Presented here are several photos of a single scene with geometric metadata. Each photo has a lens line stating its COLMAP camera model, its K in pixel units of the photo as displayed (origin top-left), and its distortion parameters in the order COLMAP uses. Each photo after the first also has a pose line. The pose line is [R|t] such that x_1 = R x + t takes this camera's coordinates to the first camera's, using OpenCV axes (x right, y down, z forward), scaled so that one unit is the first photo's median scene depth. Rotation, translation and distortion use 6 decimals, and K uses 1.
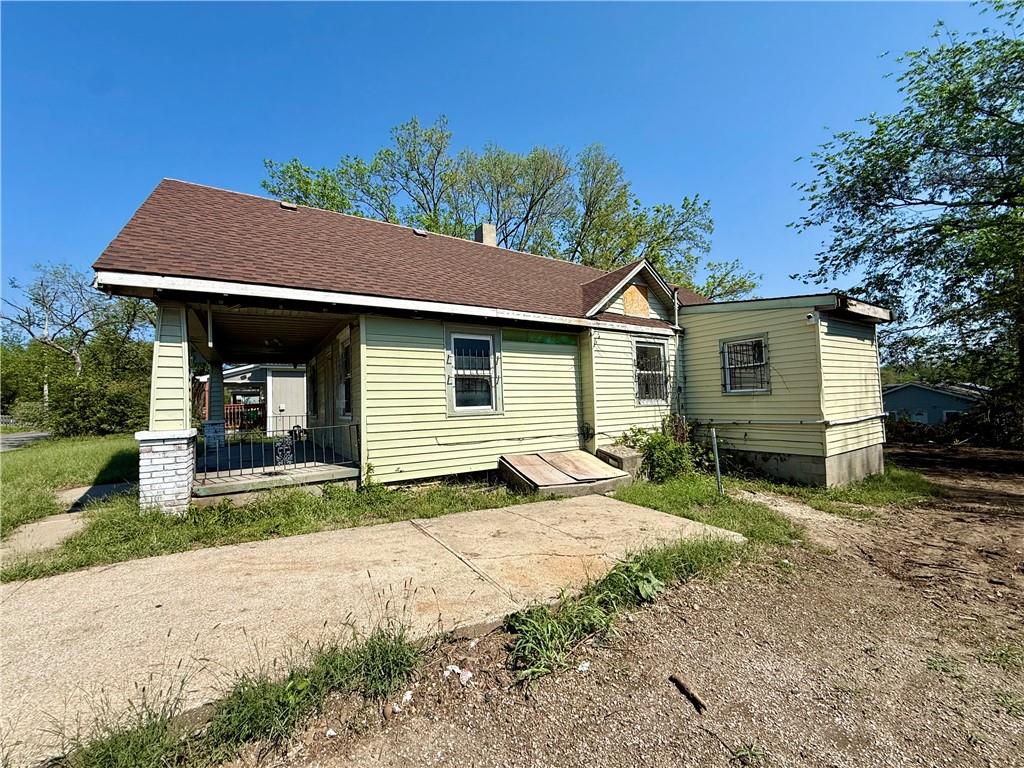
lens RADIAL K [[409.6, 0, 516.3], [0, 409.6, 387.1], [0, 0, 1]] dist [-0.001866, 0.000156]
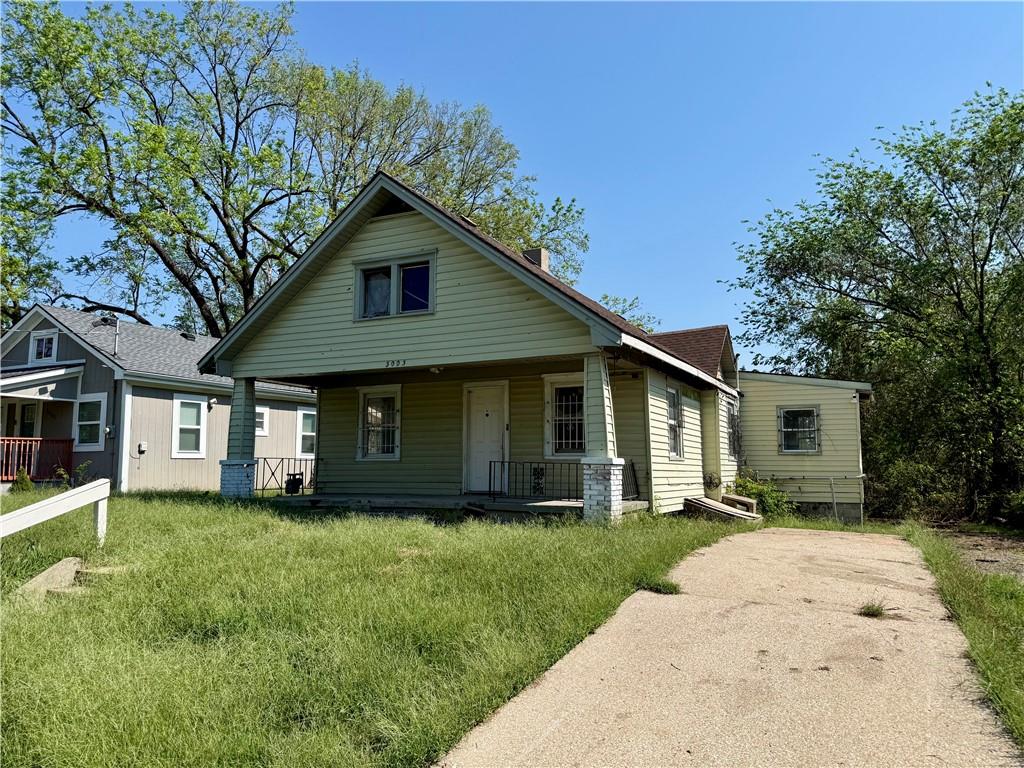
lens RADIAL K [[718.8, 0, 510.6], [0, 718.8, 385.6], [0, 0, 1]] dist [0.000151, -0.002772]
pose [[0.864008, 0.092397, 0.494926, -1.184180], [-0.052373, 0.994177, -0.094173, 0.058891], [-0.500746, 0.055446, 0.863817, -0.387263]]
